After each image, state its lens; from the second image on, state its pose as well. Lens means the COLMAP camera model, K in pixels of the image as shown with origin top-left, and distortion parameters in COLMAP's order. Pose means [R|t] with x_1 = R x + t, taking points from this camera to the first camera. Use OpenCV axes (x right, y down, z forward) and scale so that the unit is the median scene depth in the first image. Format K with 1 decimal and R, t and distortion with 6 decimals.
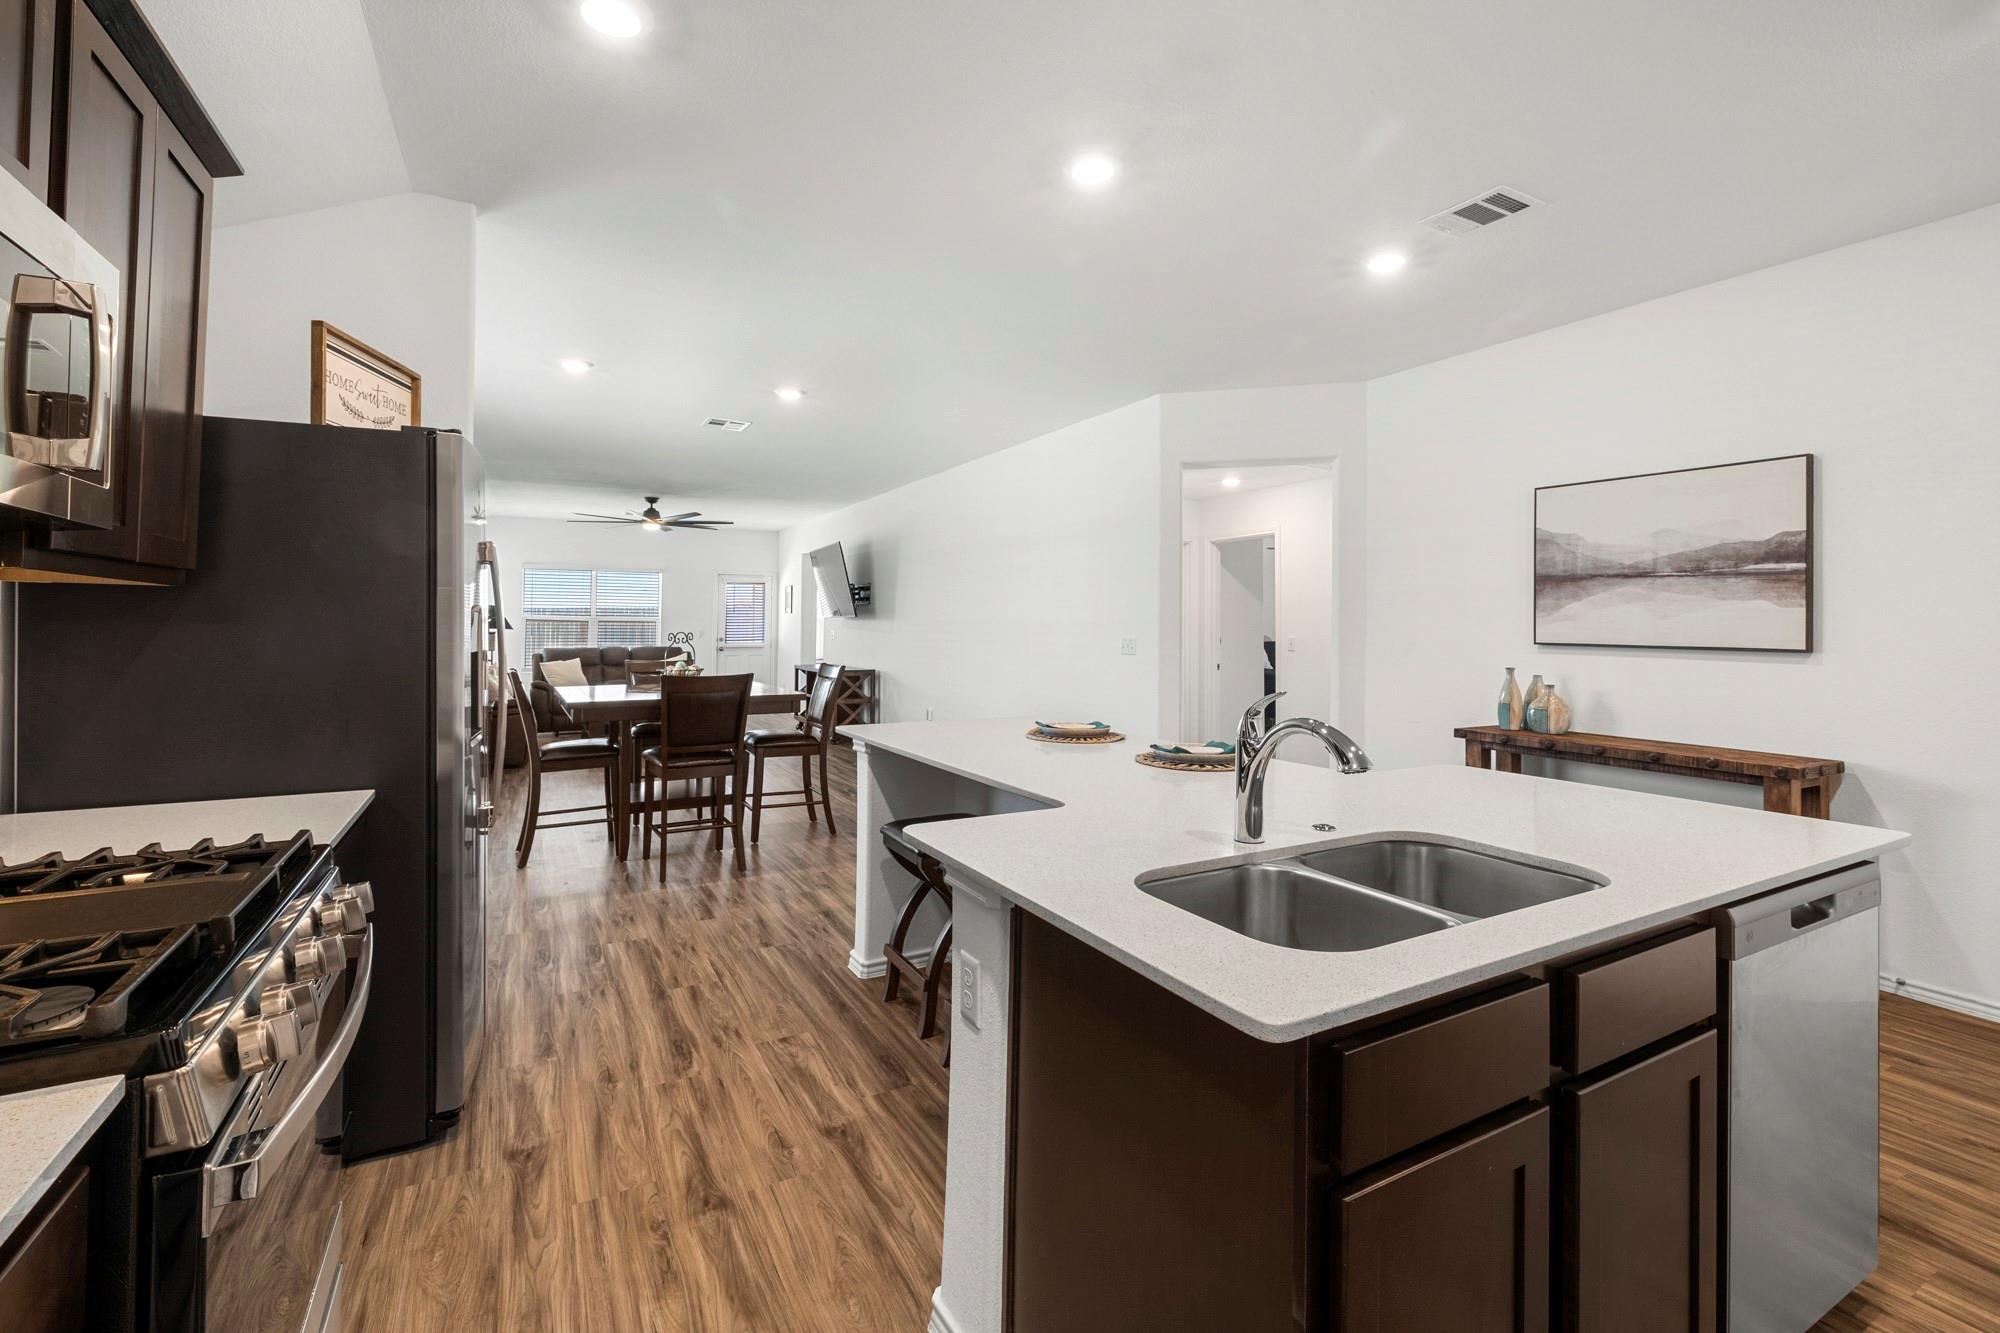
lens RADIAL K [[873.3, 0, 990.1], [0, 873.3, 610.7], [0, 0, 1]] dist [0.000390, 0.000080]
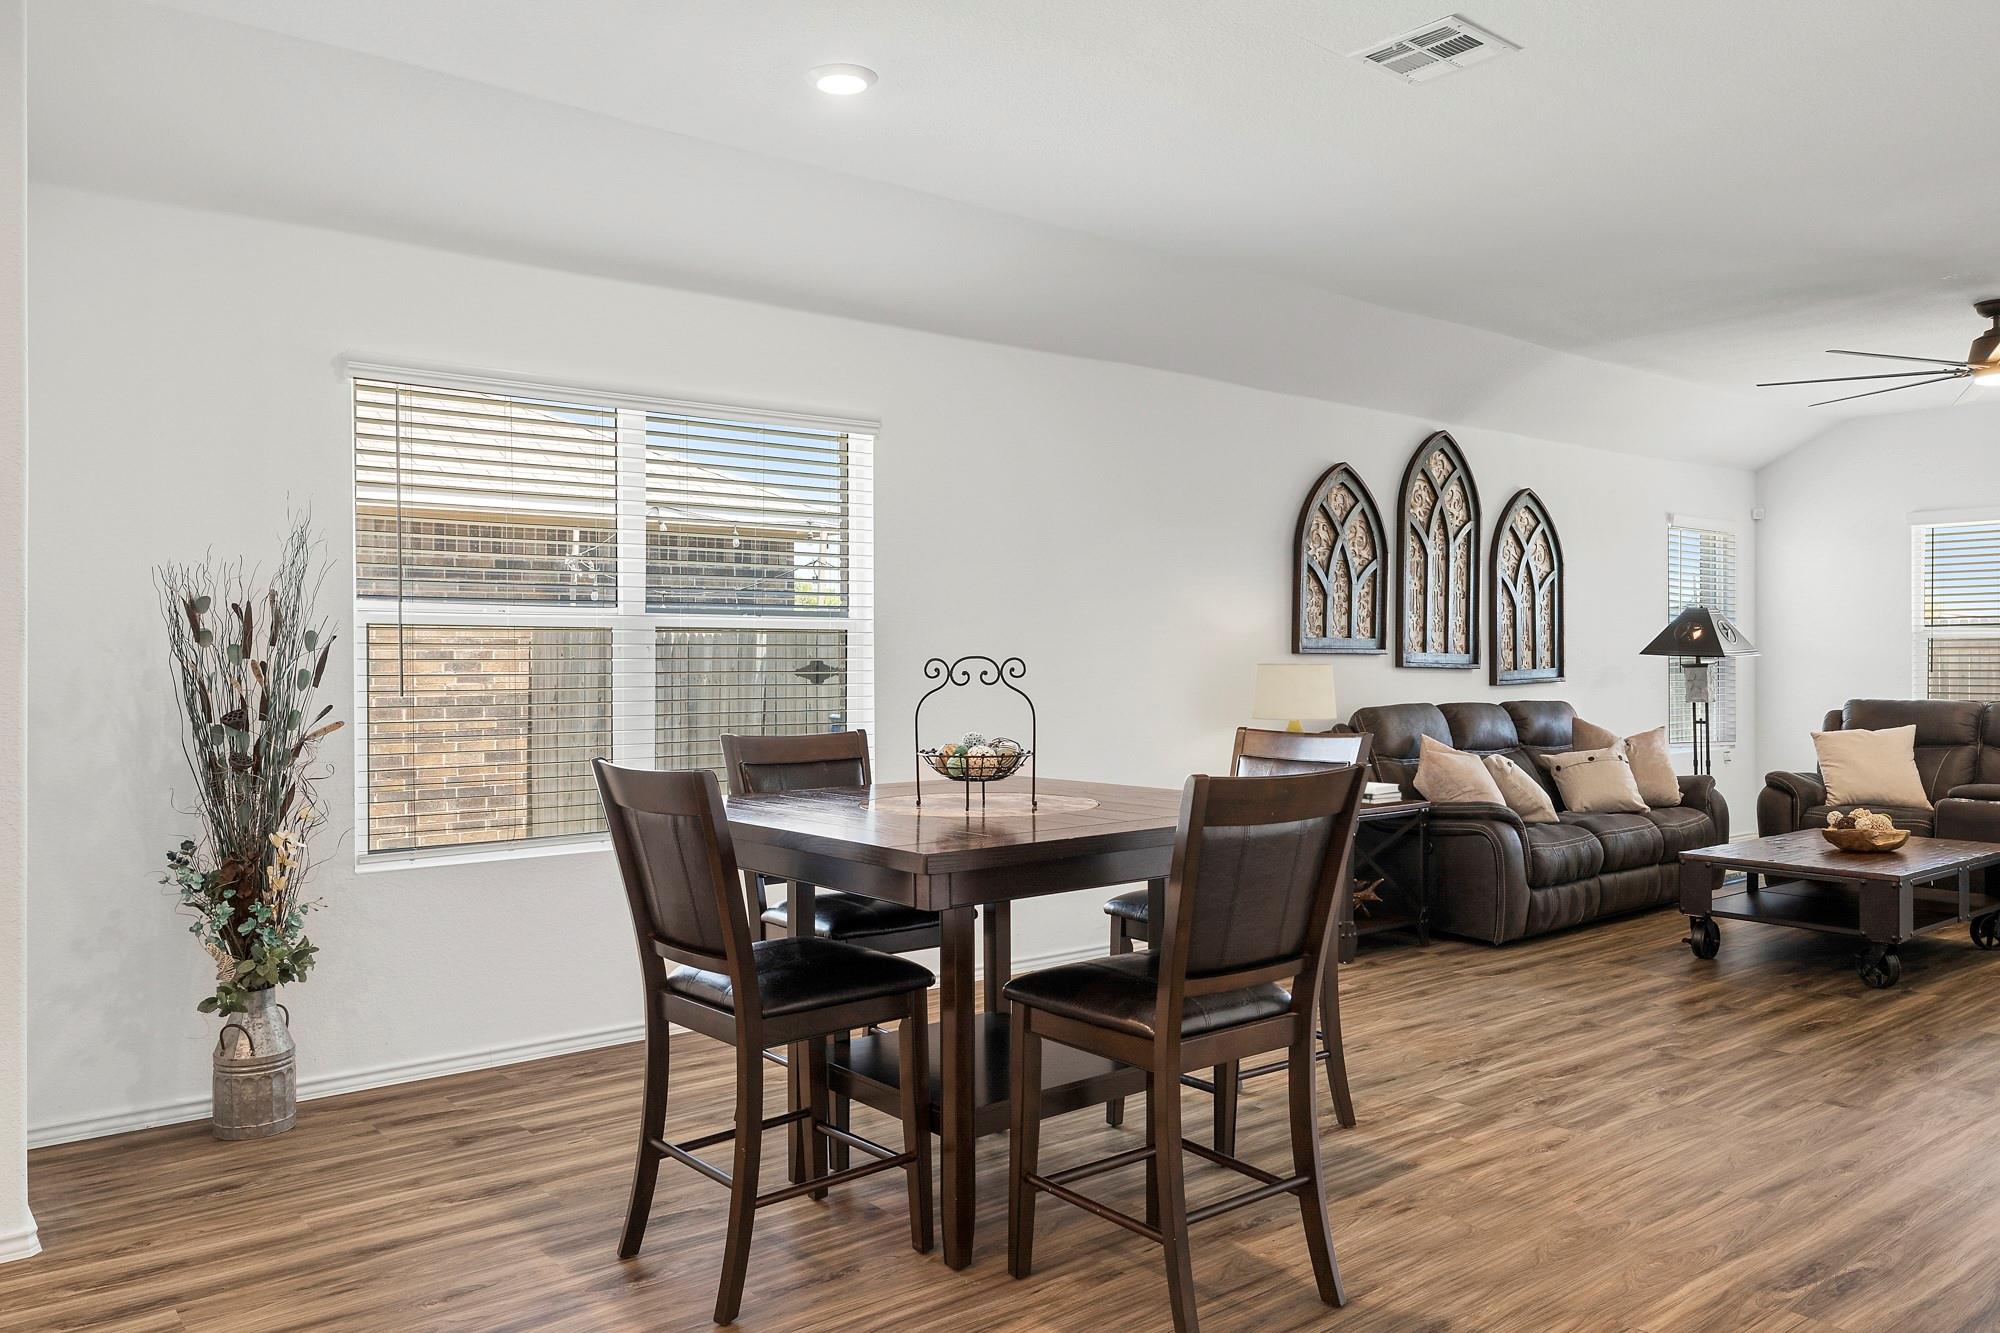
lens RADIAL K [[1463.7, 0, 991.6], [0, 1463.7, 660.2], [0, 0, 1]] dist [0.003866, 0.007418]
pose [[0.184091, -0.002780, -0.982905, 0.274054], [0.022183, 0.999753, 0.001327, 0.023568], [0.982659, -0.022048, 0.184107, 0.823512]]
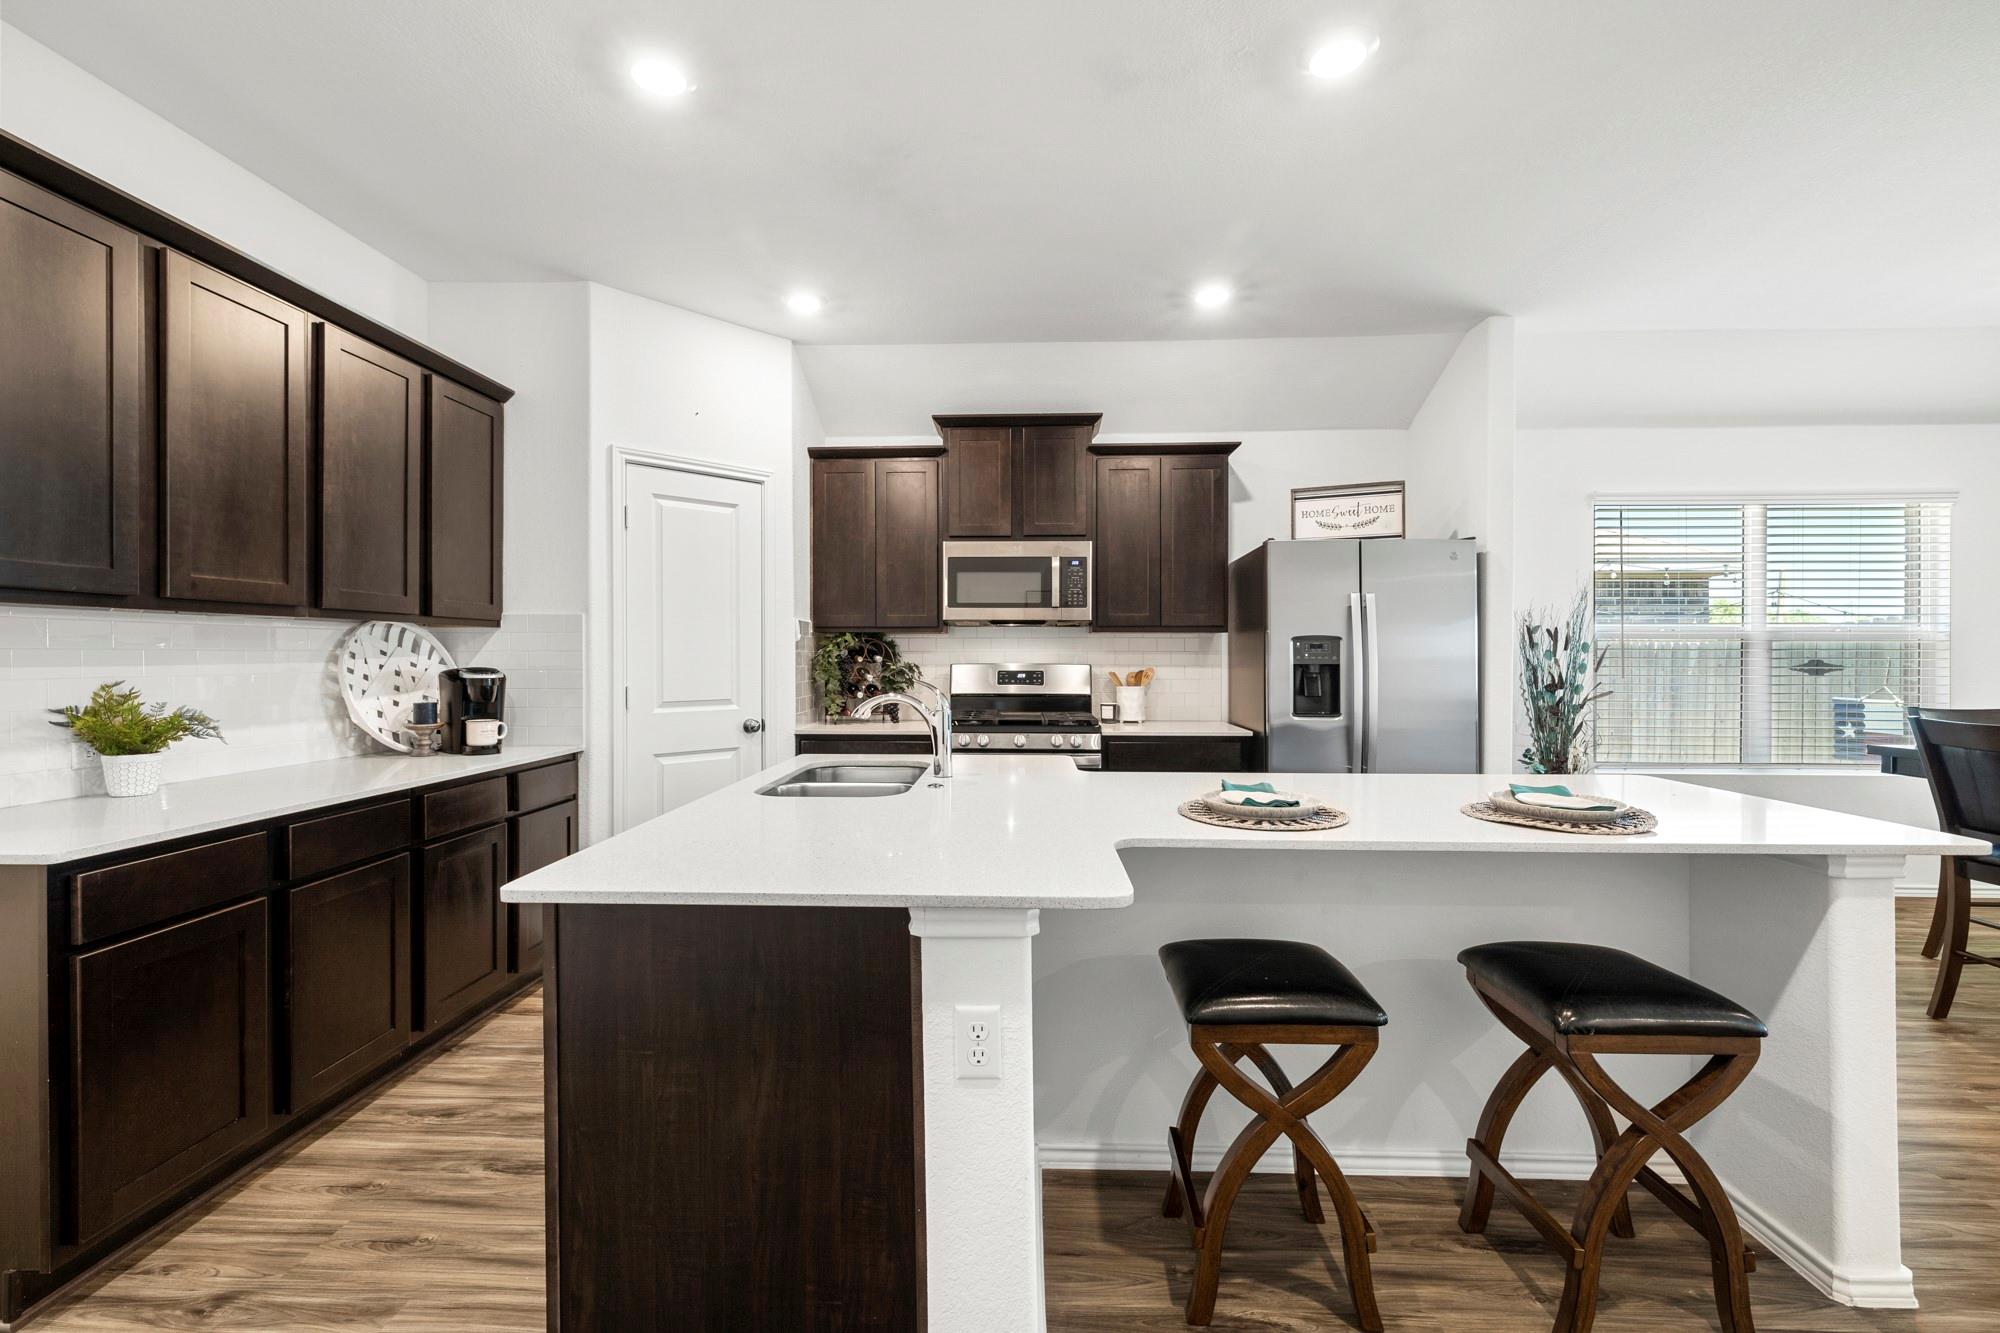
lens RADIAL K [[832.9, 0, 996.1], [0, 832.9, 668.5], [0, 0, 1]] dist [-0.001858, 0.000063]
pose [[-0.513031, 0.005594, -0.858352, 0.452118], [0.012412, 0.999923, -0.000902, 0.021090], [0.858281, -0.011116, -0.513060, 0.556371]]
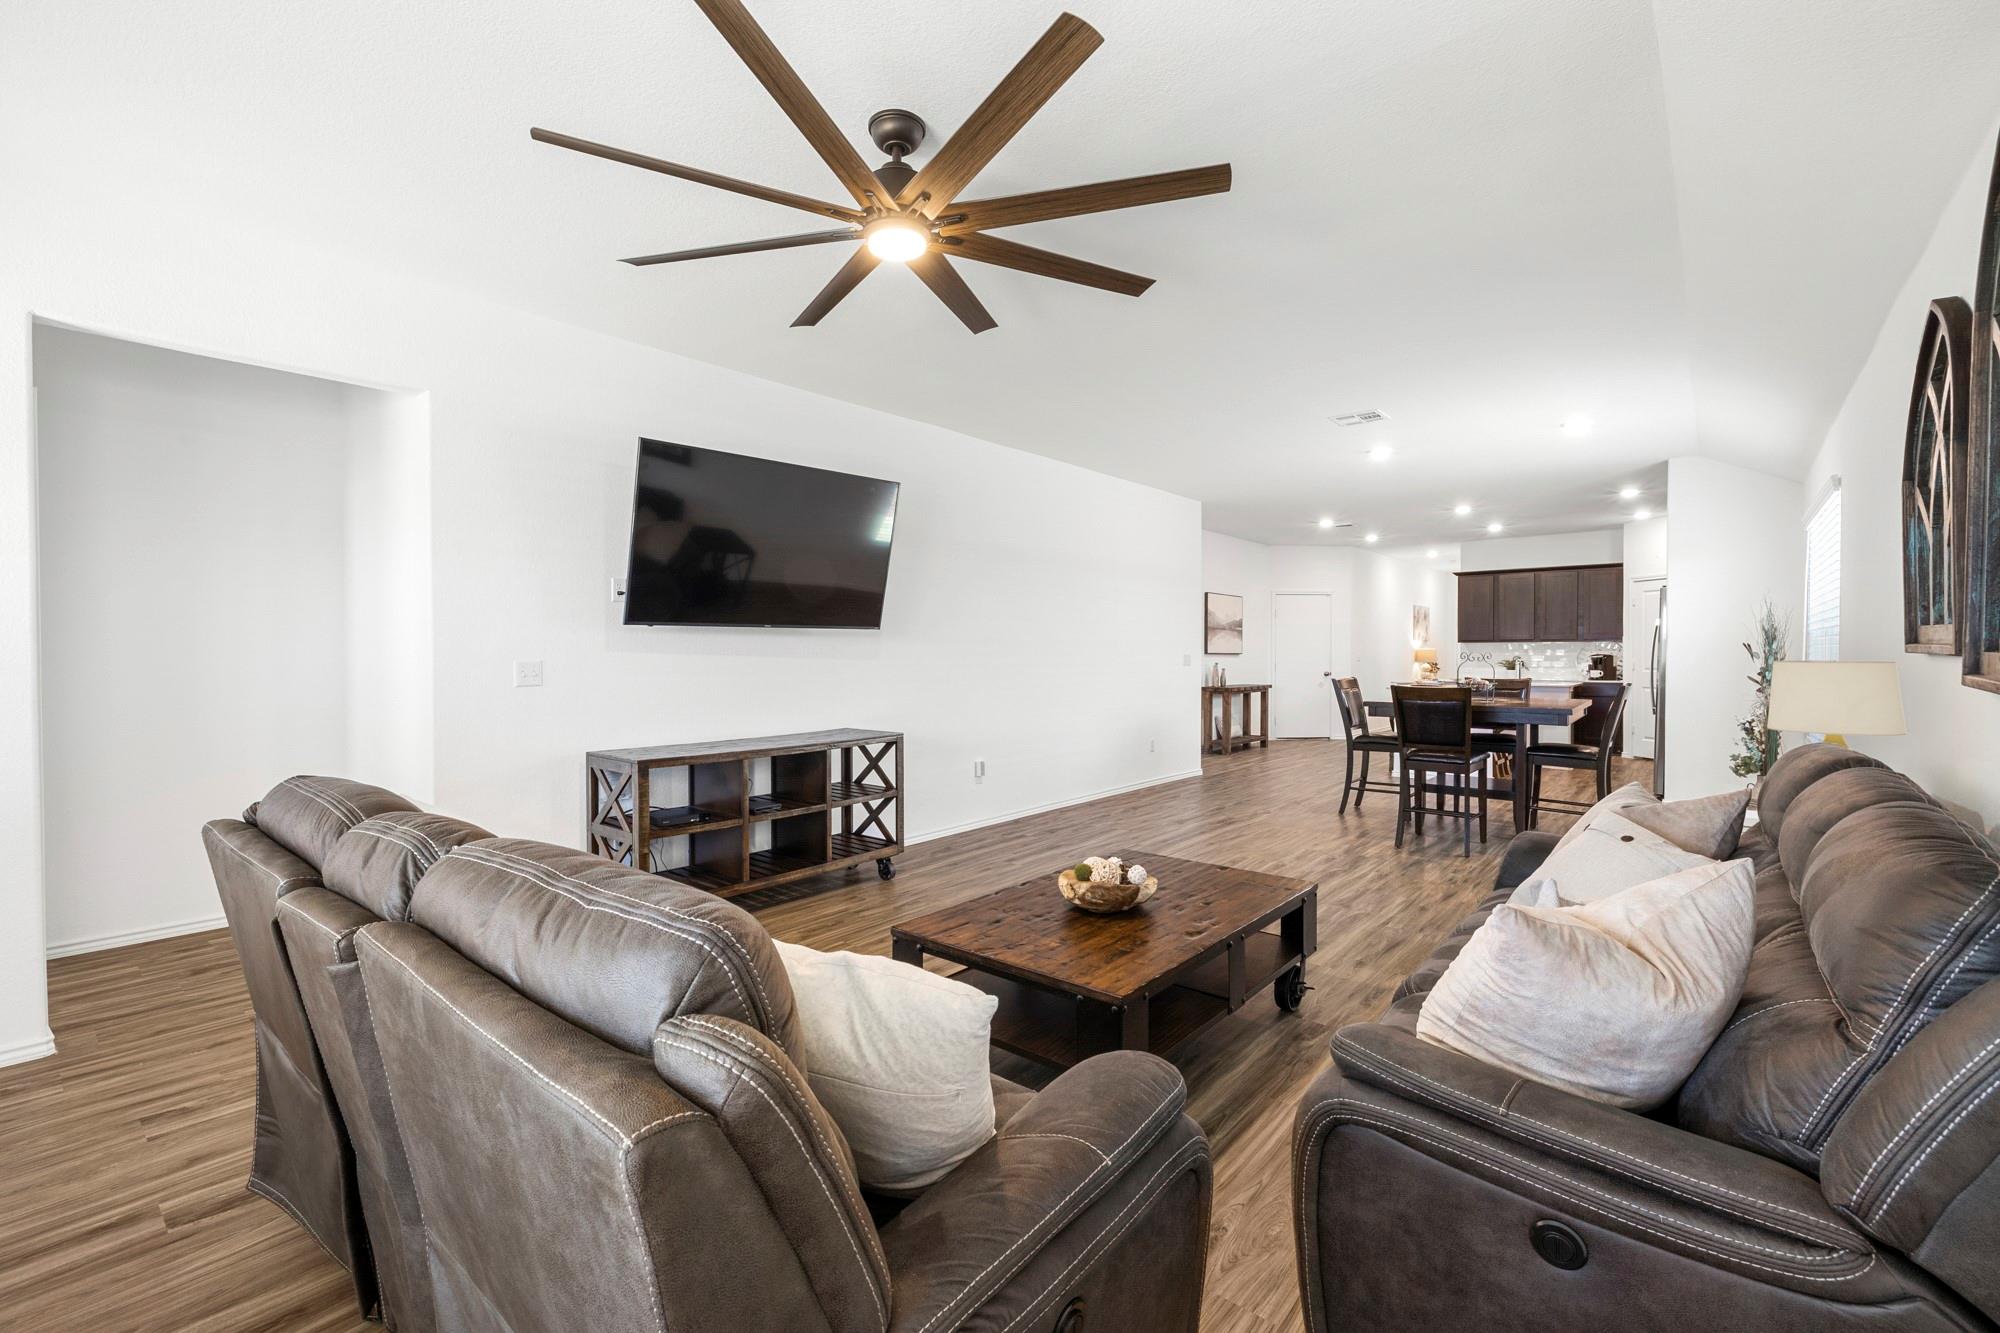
lens RADIAL K [[852.7, 0, 990.8], [0, 852.7, 646.5], [0, 0, 1]] dist [-0.001050, 0.000111]
pose [[-0.360162, 0.001251, 0.932889, -1.130165], [-0.016112, 0.999842, -0.007561, 0.035141], [-0.932751, -0.017754, -0.360085, 1.910660]]
